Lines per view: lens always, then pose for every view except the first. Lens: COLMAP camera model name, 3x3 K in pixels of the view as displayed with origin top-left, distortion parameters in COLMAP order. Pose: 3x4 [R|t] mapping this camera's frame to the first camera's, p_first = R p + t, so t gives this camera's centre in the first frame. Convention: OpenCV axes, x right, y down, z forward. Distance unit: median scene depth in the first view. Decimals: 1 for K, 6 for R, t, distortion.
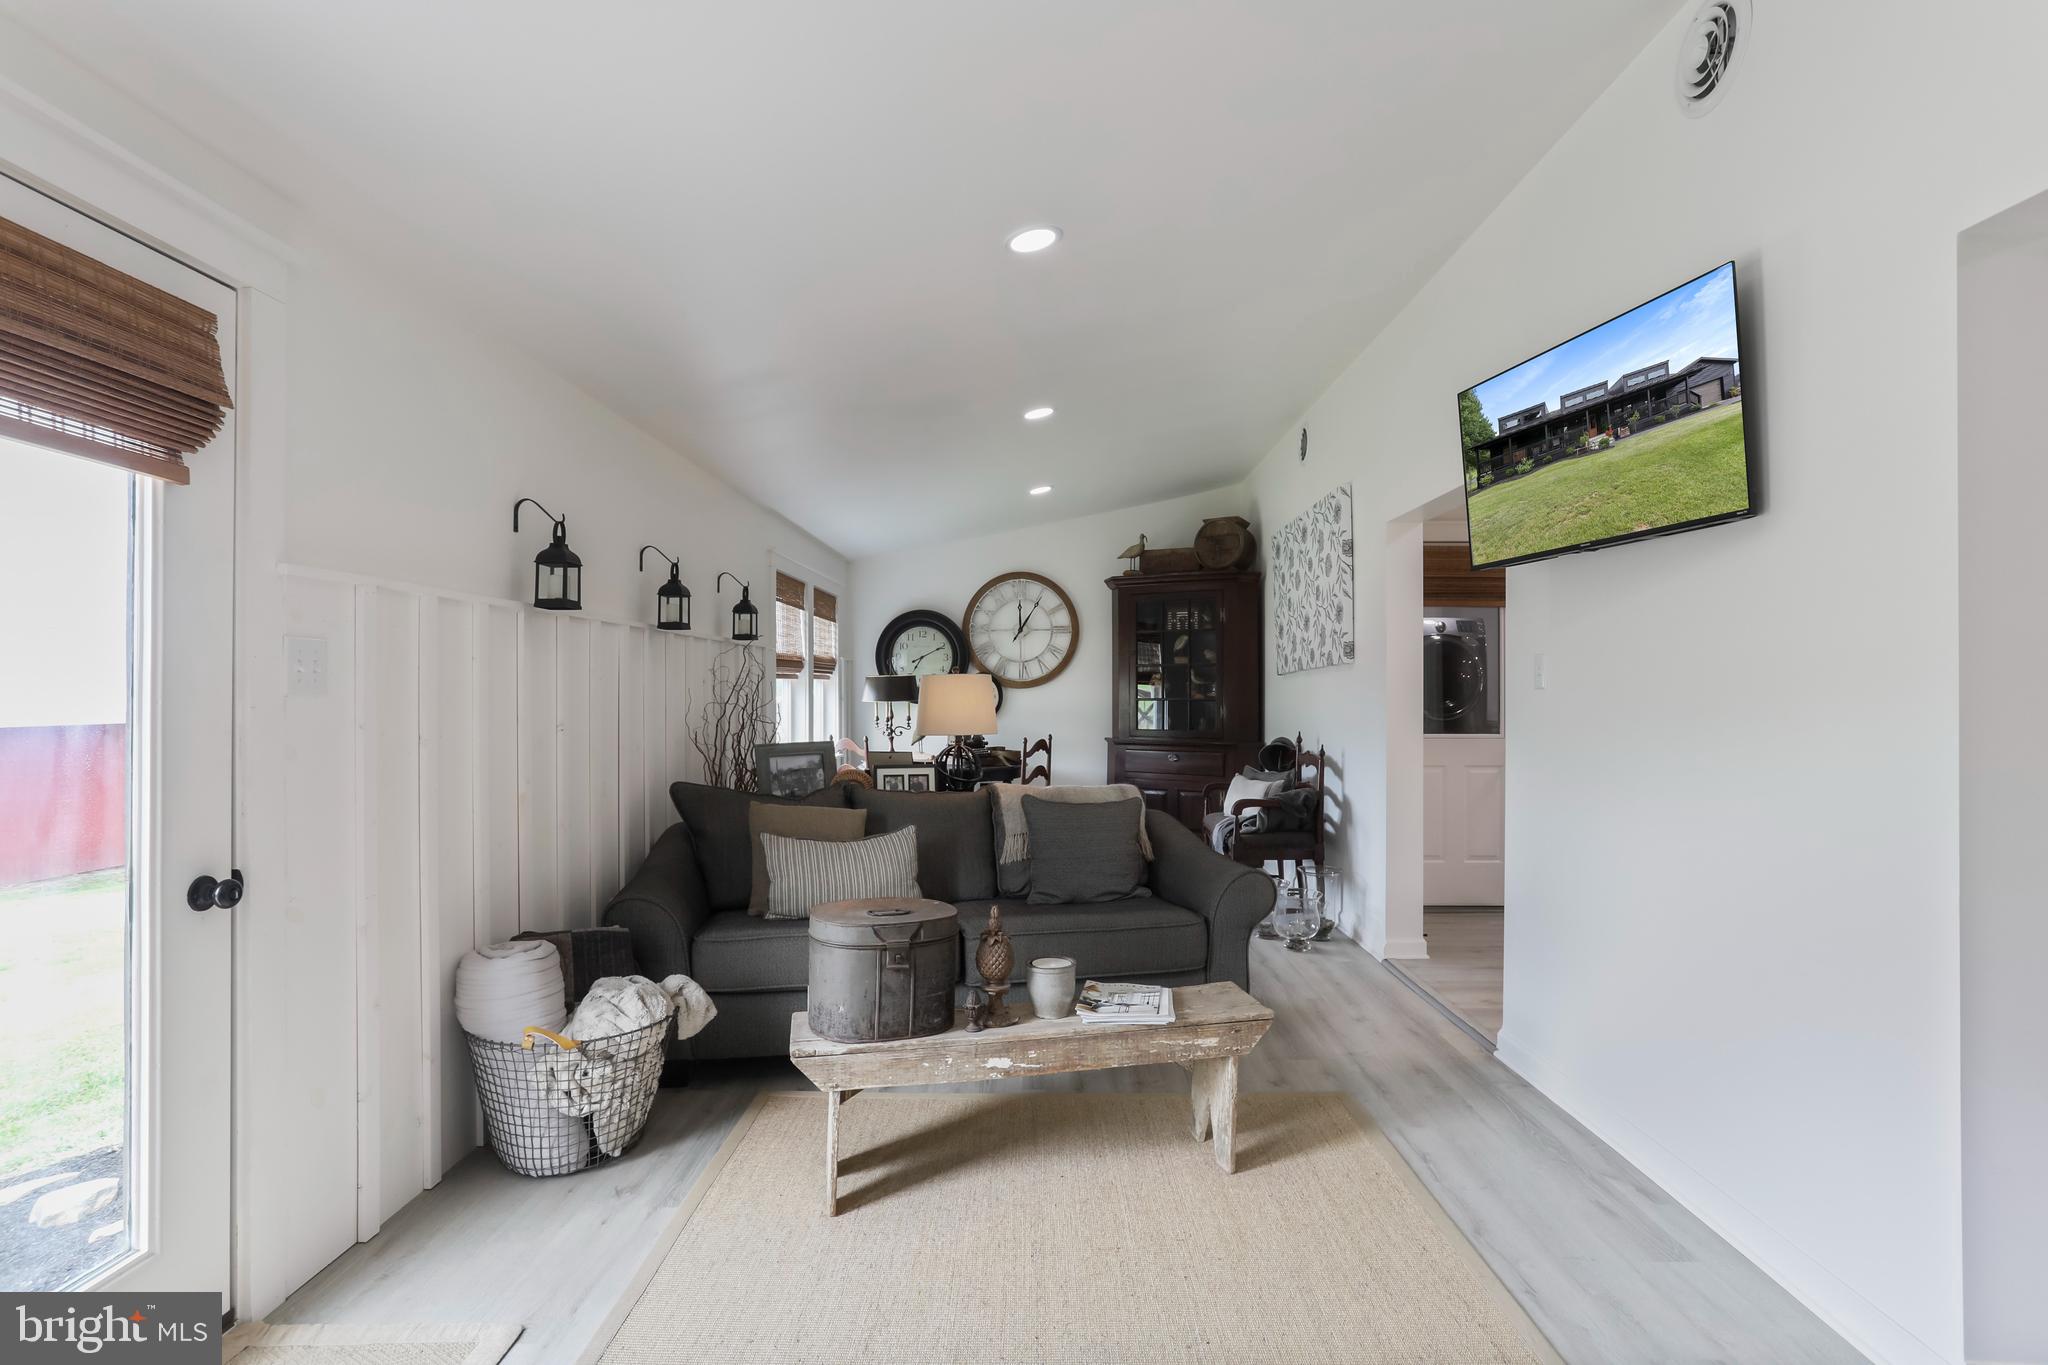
lens RADIAL K [[988.8, 0, 1033.2], [0, 988.8, 683.0], [0, 0, 1]] dist [-0.062066, 0.036141]
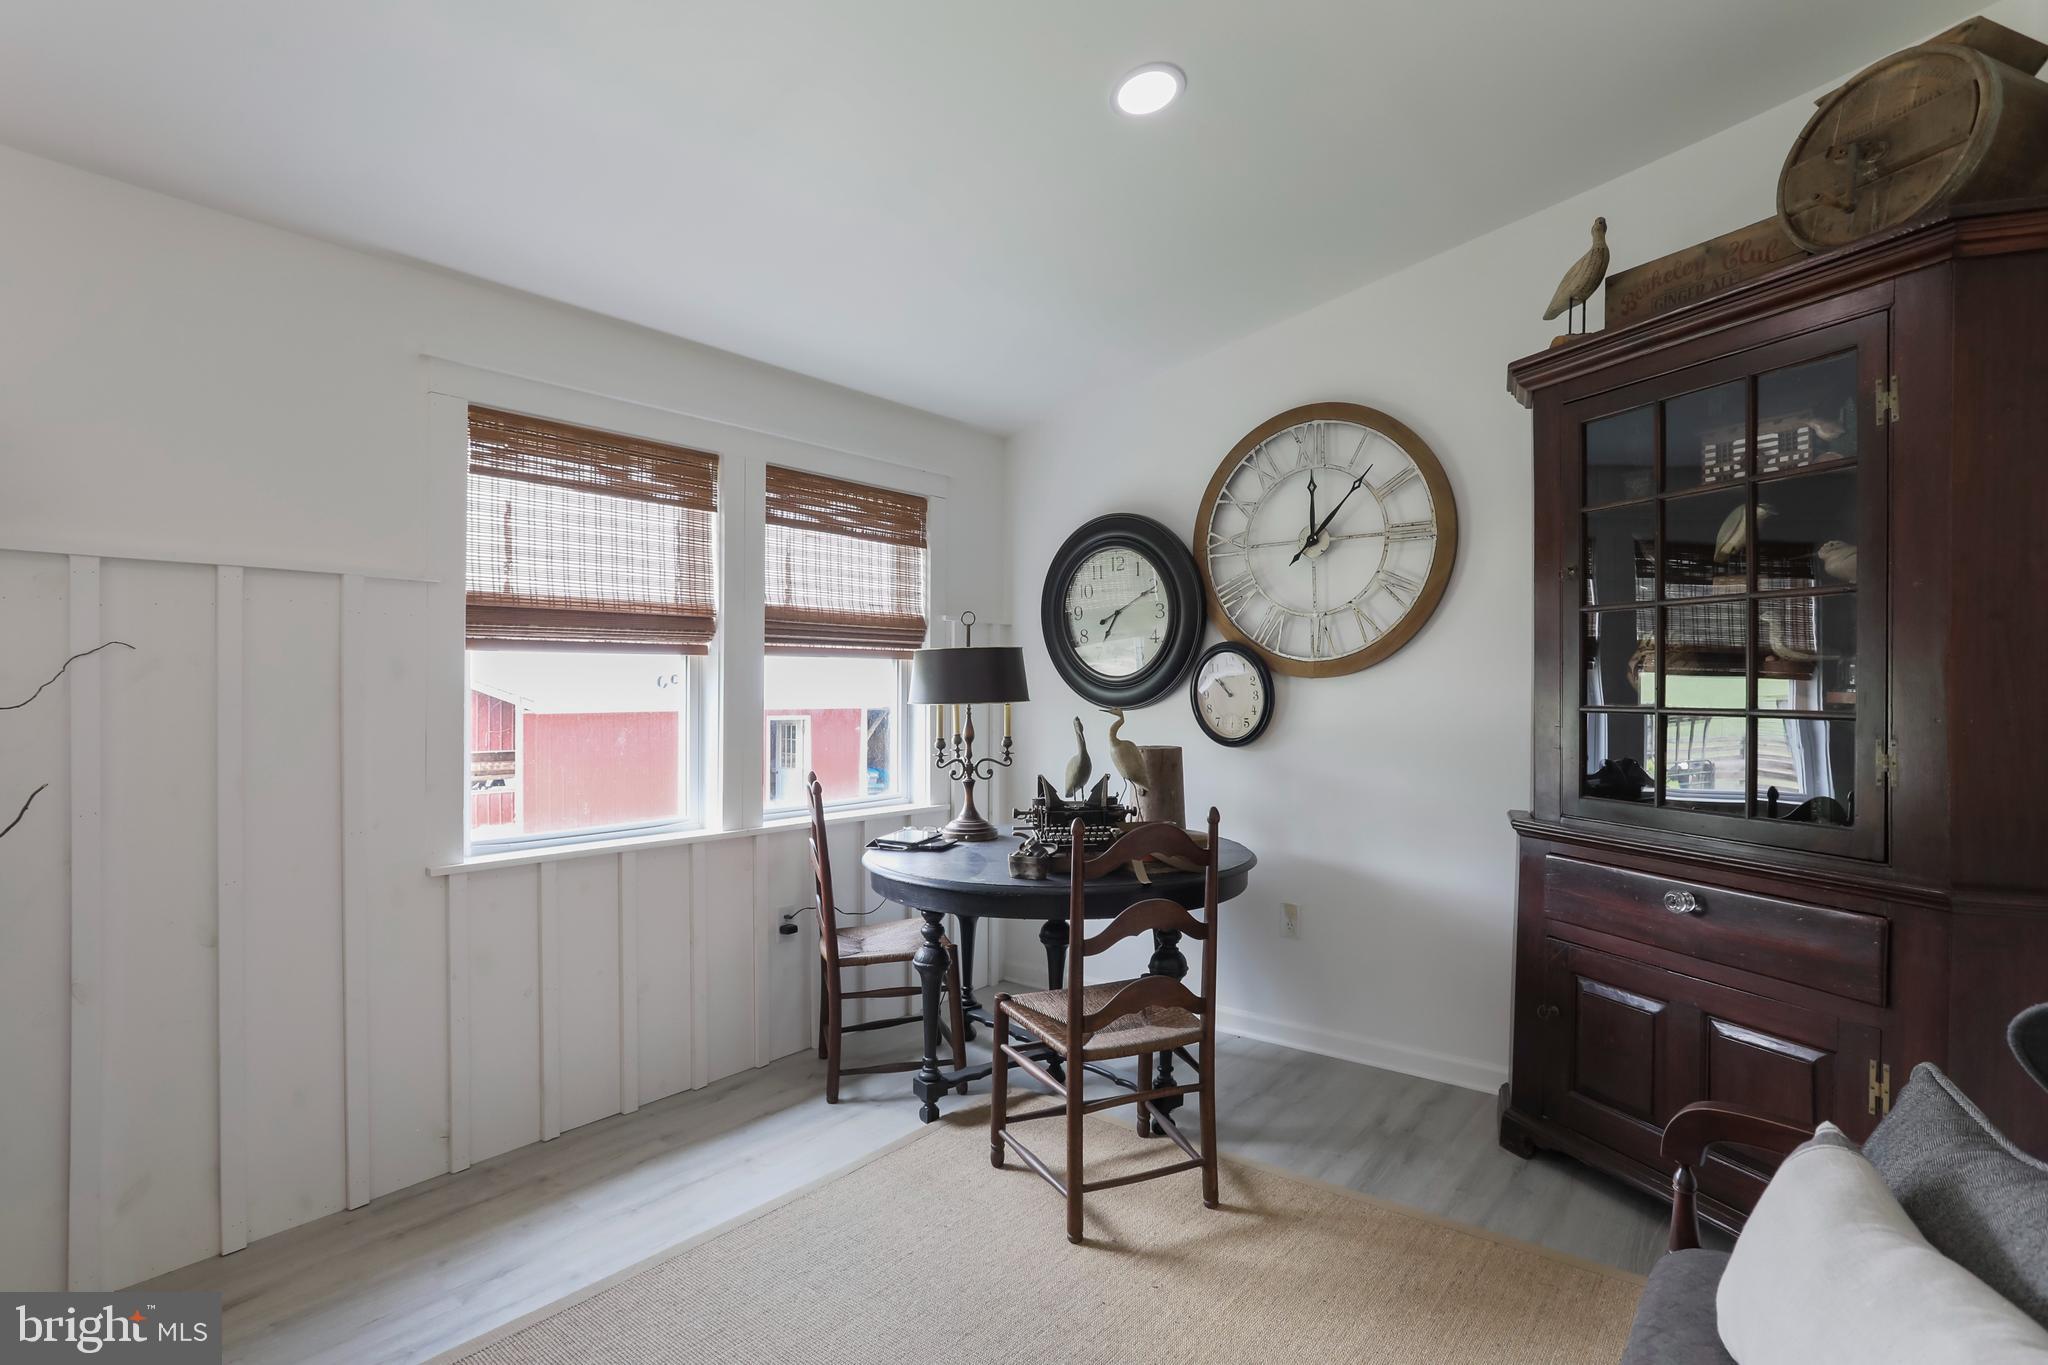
lens RADIAL K [[1015.3, 0, 1035.5], [0, 1015.3, 679.8], [0, 0, 1]] dist [-0.028167, 0.014589]
pose [[0.803722, -0.000386, -0.595005, 0.150699], [-0.001029, 0.999997, -0.002039, 0.007399], [0.595004, 0.002252, 0.803719, 0.577508]]
